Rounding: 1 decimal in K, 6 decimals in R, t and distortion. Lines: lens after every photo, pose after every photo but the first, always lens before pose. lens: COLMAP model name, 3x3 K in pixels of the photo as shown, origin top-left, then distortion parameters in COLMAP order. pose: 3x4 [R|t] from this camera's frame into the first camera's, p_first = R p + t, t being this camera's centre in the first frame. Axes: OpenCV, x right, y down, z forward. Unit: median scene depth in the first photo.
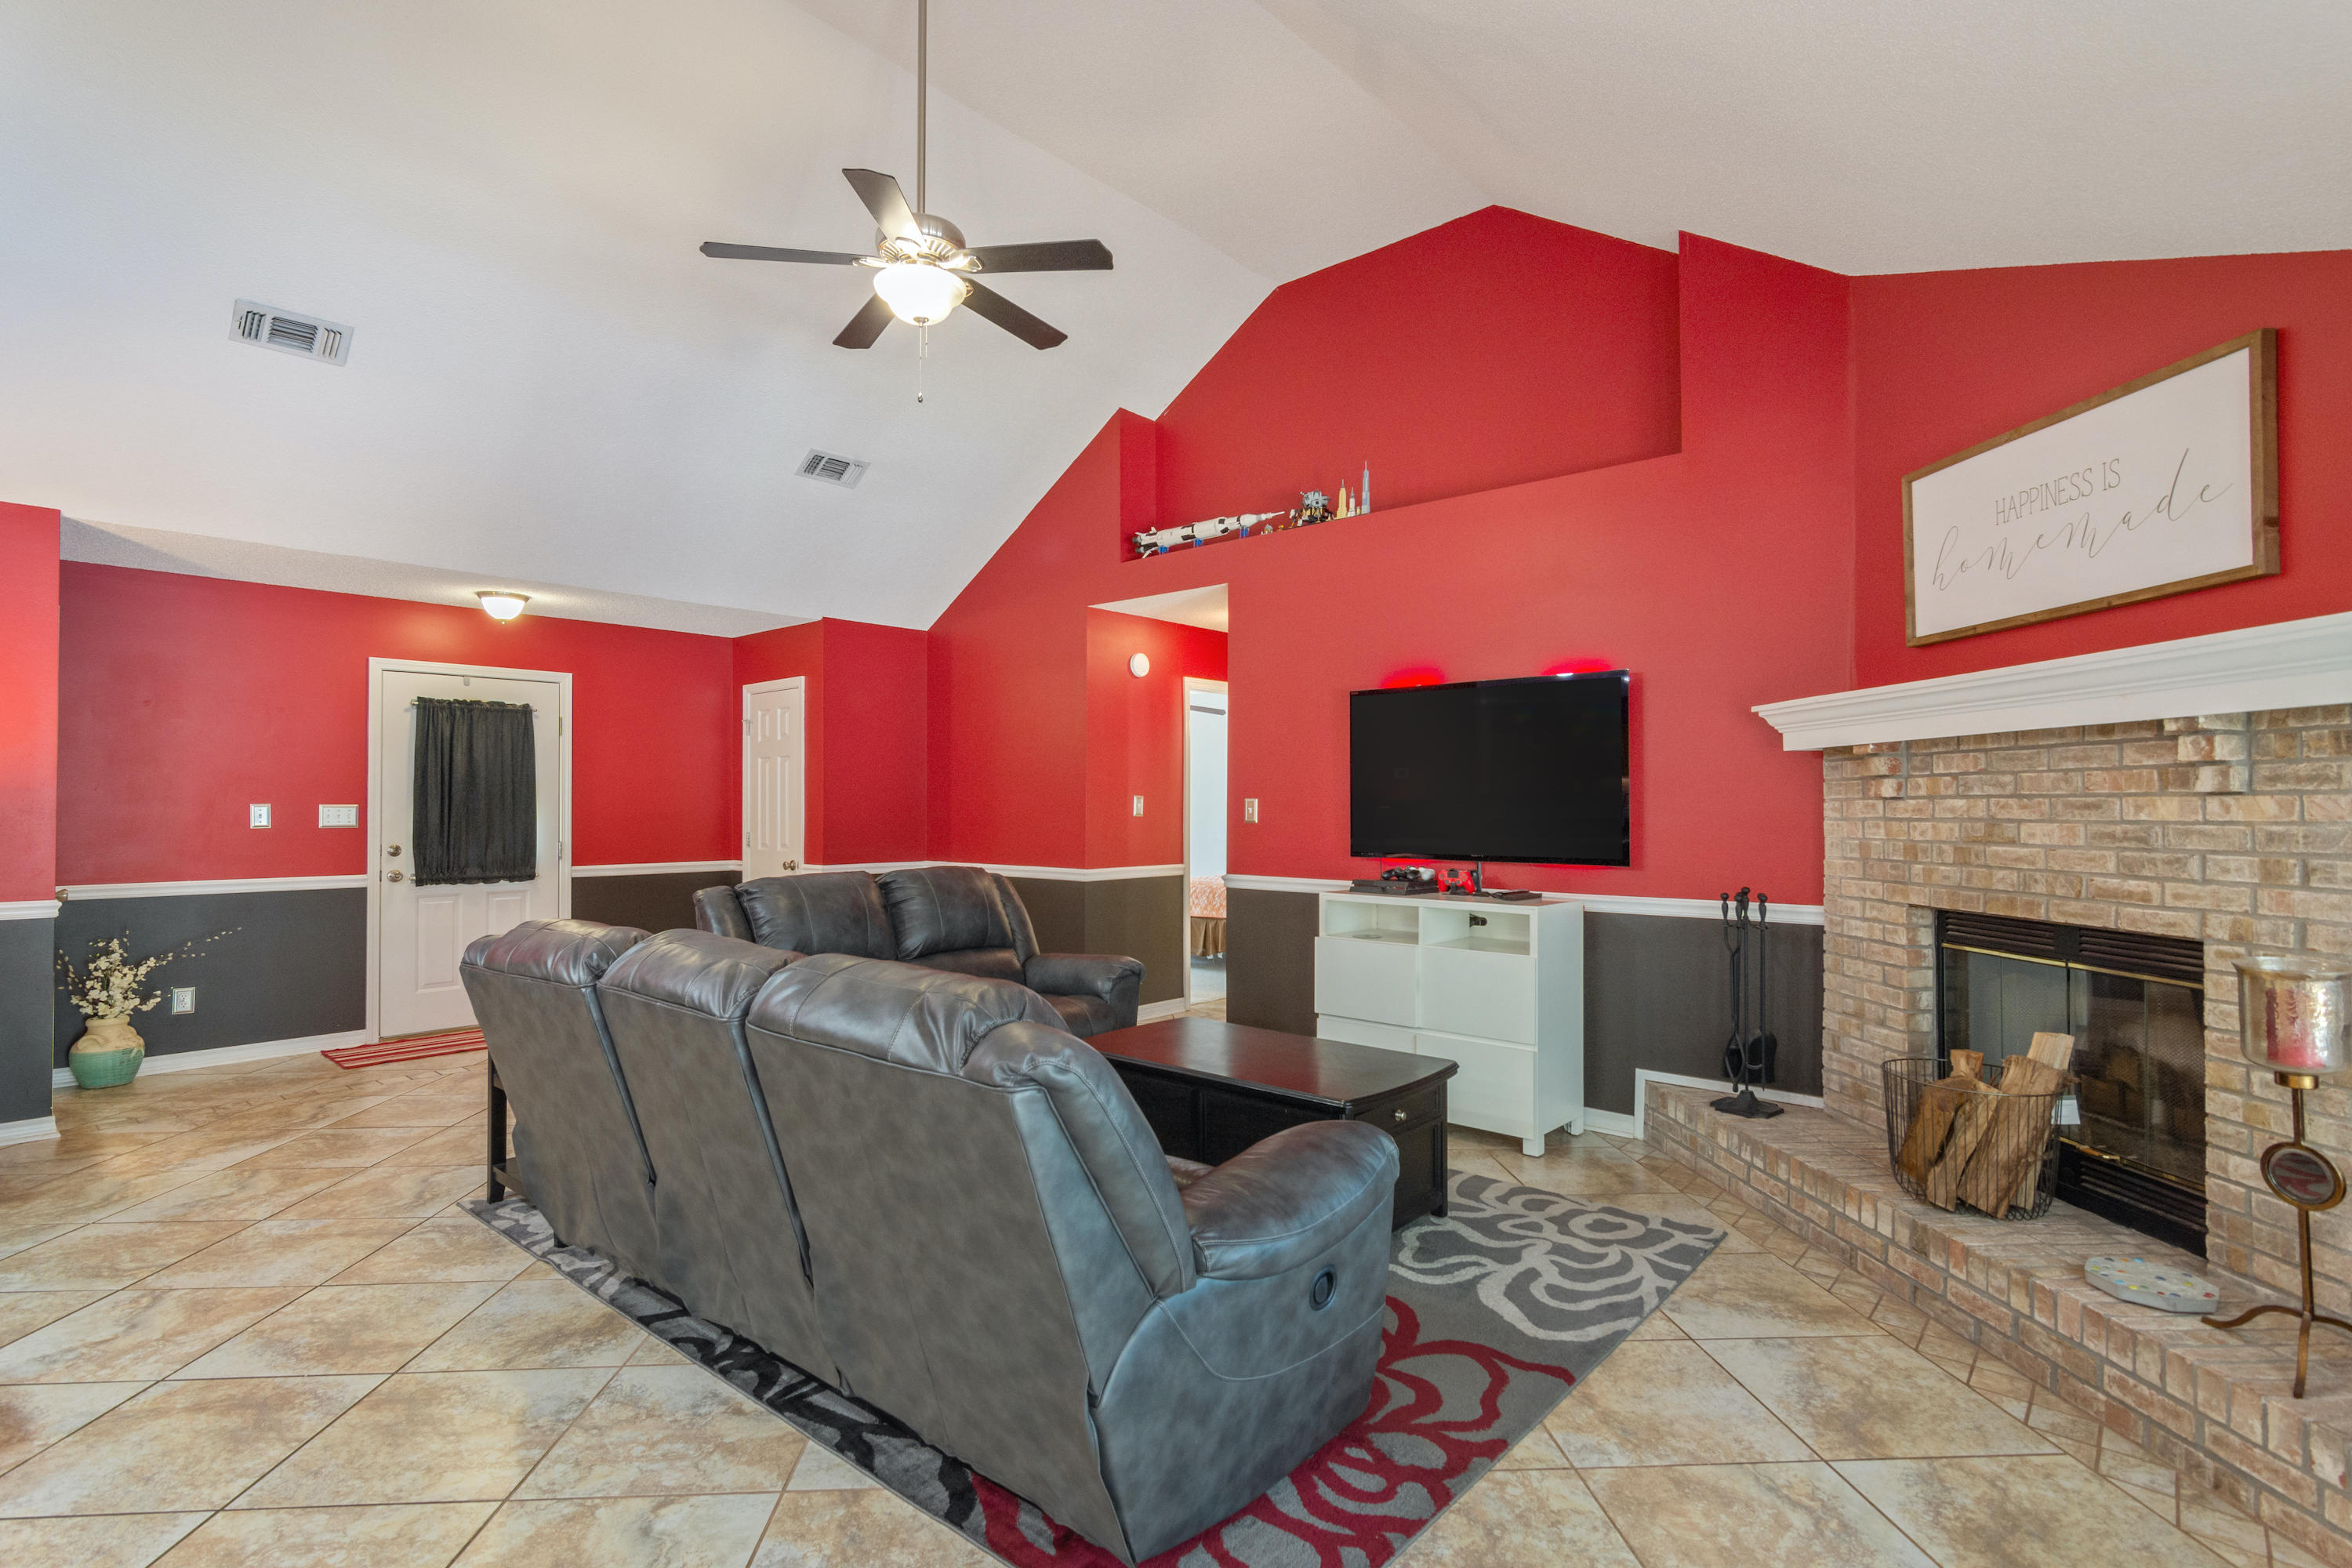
lens RADIAL K [[1129.2, 0, 1171.9], [0, 1129.2, 793.9], [0, 0, 1]] dist [0.001843, 0.000348]
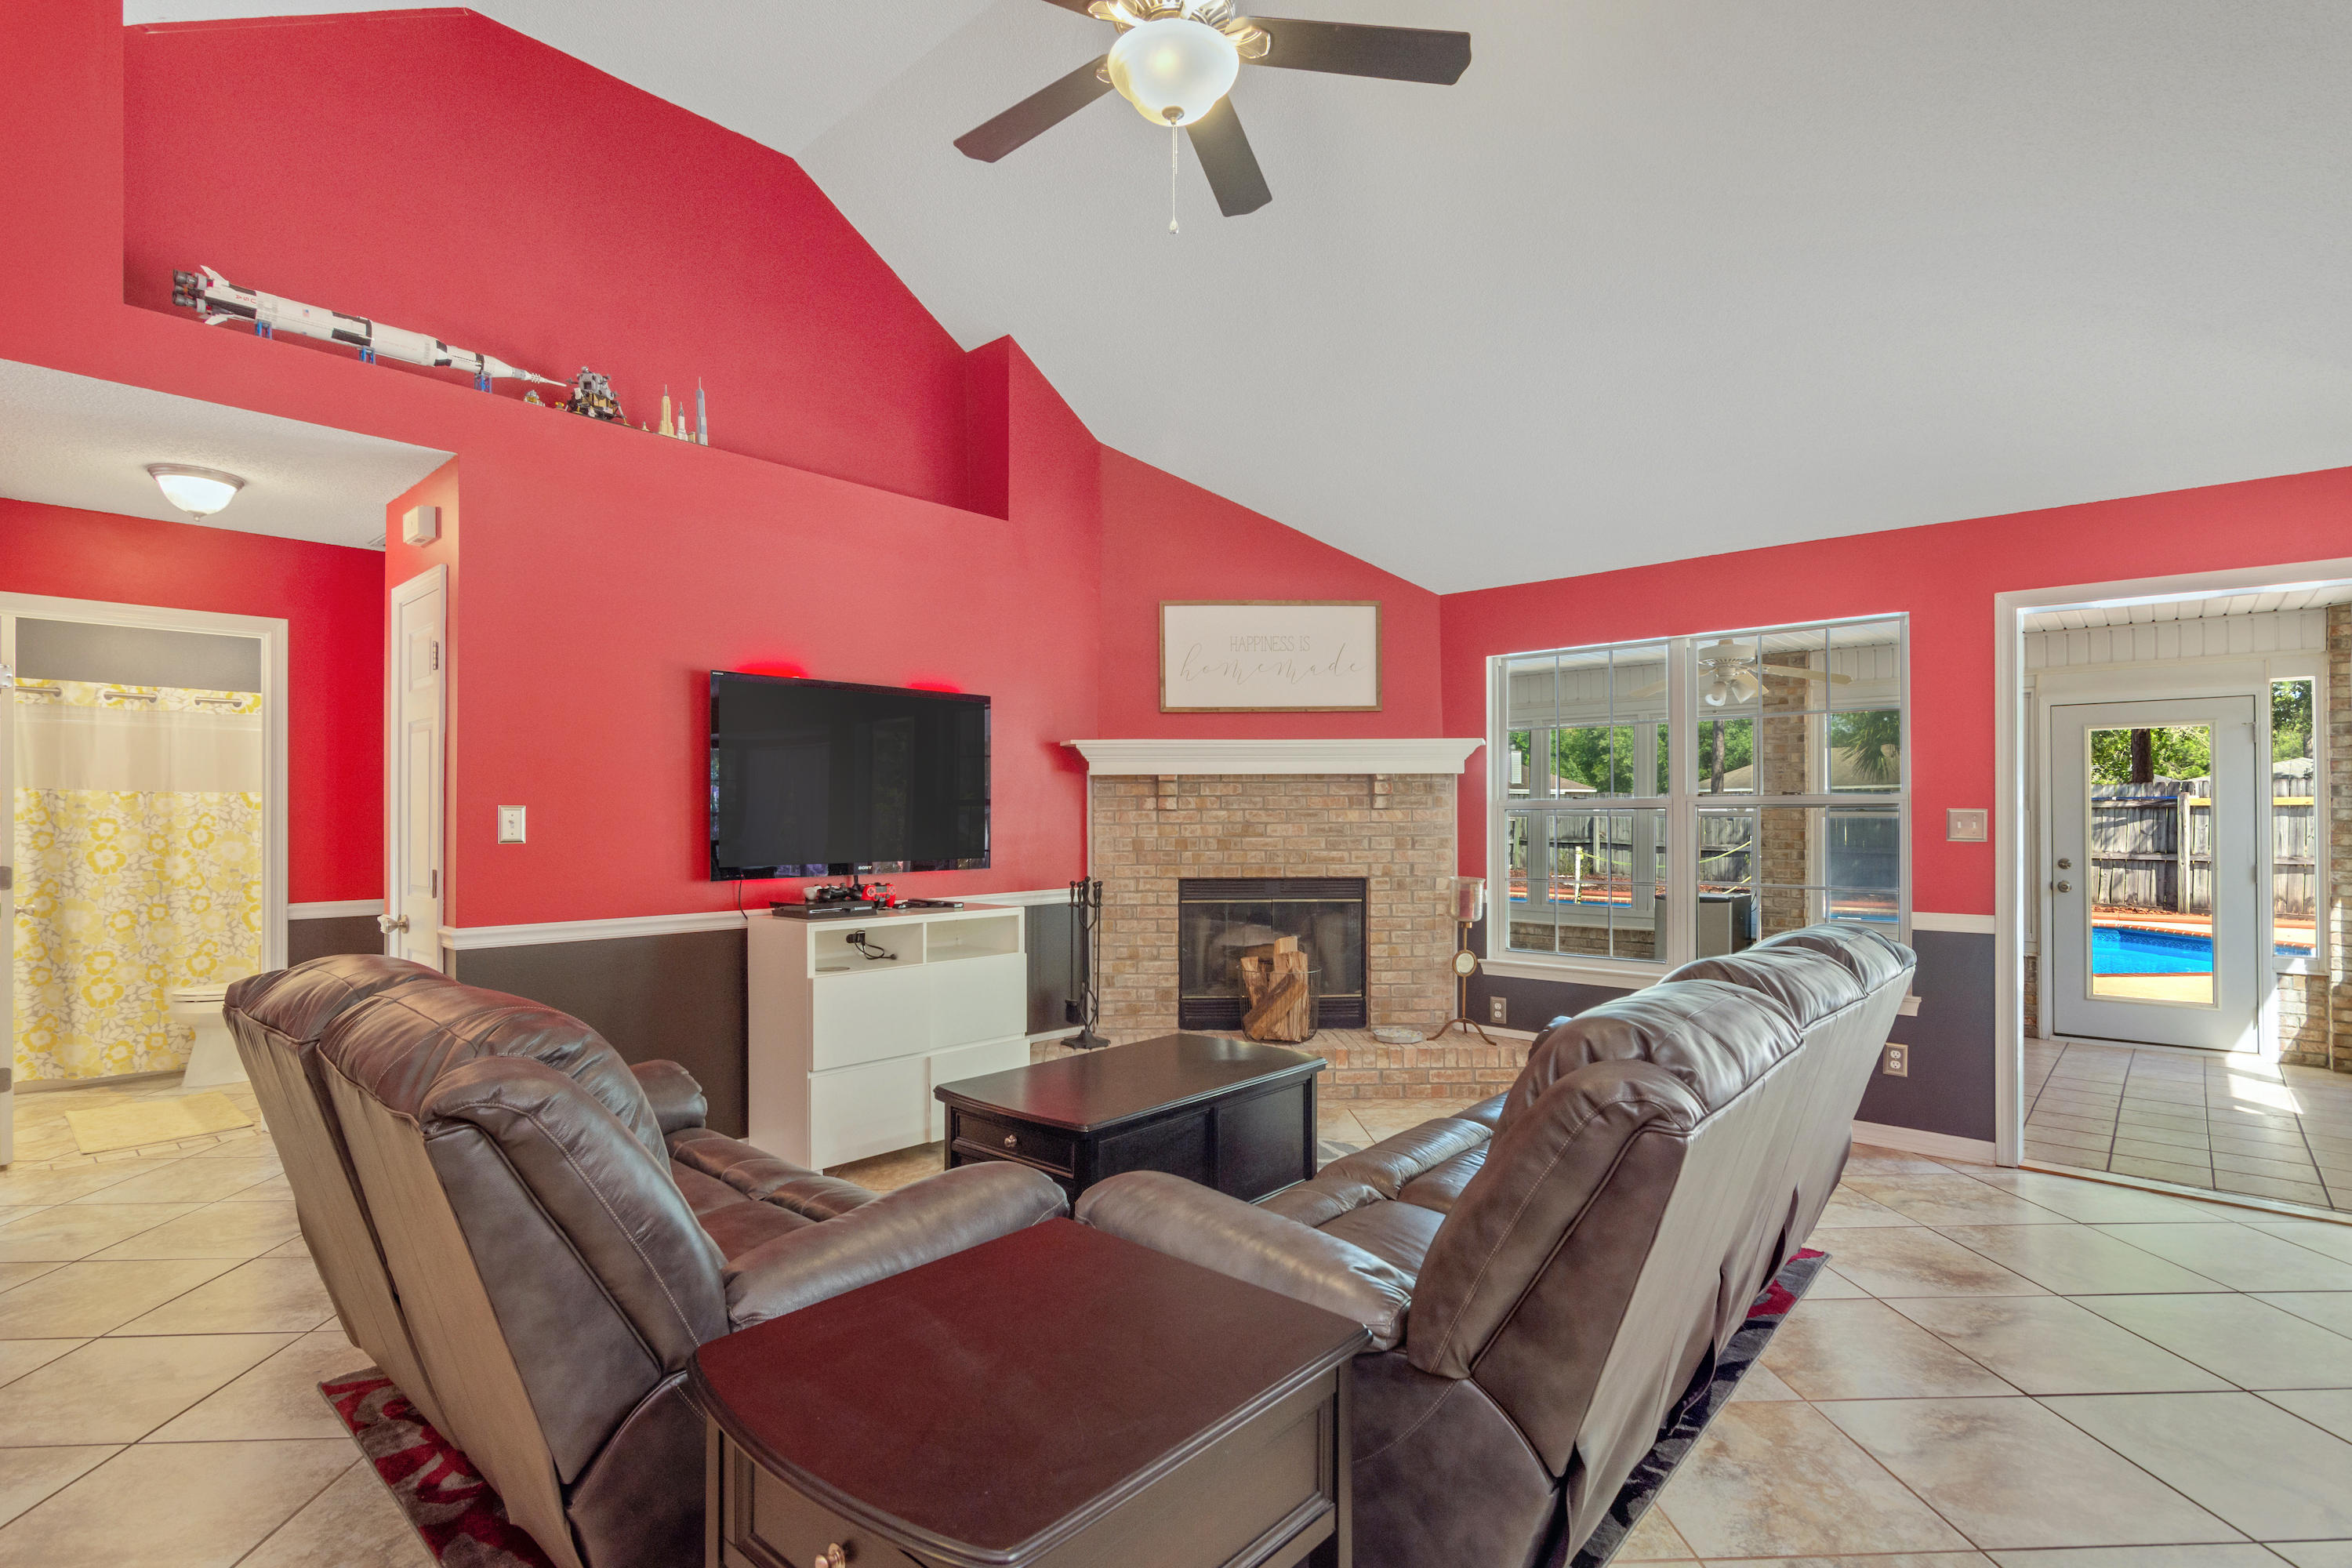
lens RADIAL K [[1135.1, 0, 1171.6], [0, 1135.1, 810.2], [0, 0, 1]] dist [0.003718, 0.001308]
pose [[0.014251, 0.002296, 0.999896, -0.999871], [-0.008774, 0.999959, -0.002171, 0.008279], [-0.999860, -0.008742, 0.014271, 1.072452]]
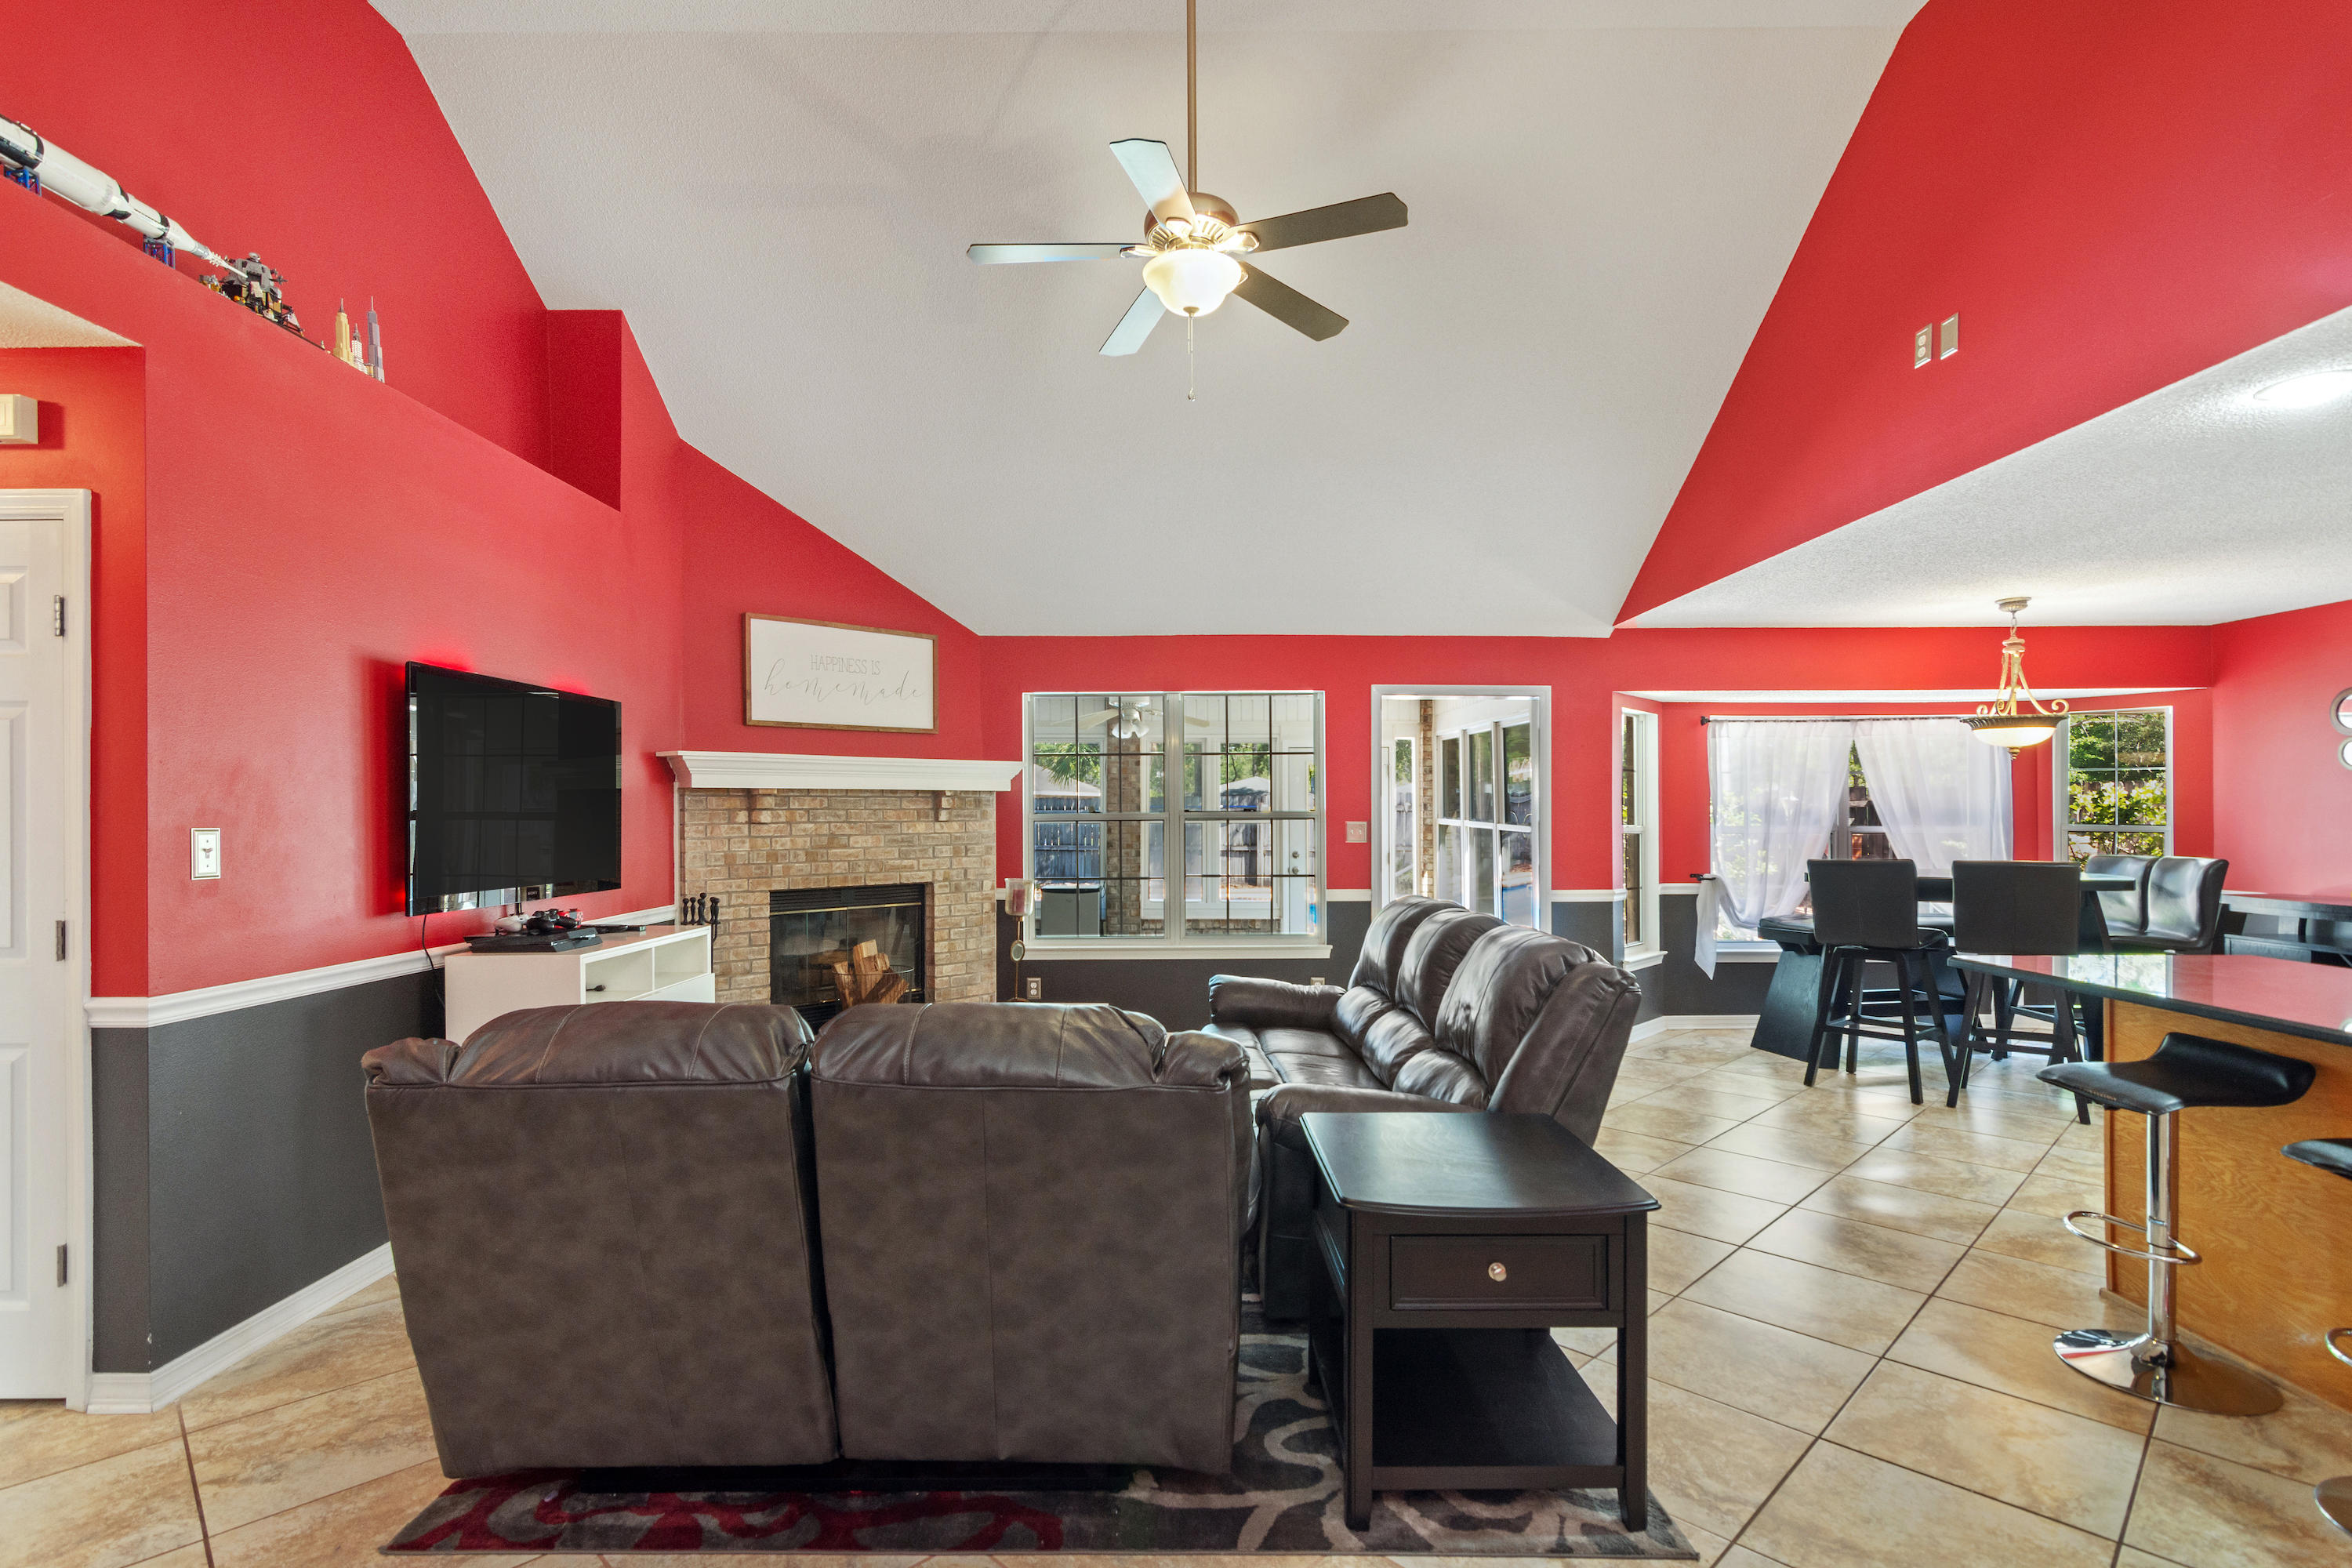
lens RADIAL K [[1135.1, 0, 1171.6], [0, 1135.1, 810.2], [0, 0, 1]] dist [0.003718, 0.001308]
pose [[-0.658675, 0.004146, 0.752416, -0.991114], [-0.005118, 0.999937, -0.009990, -0.001545], [-0.752410, -0.010431, -0.658612, 1.762310]]
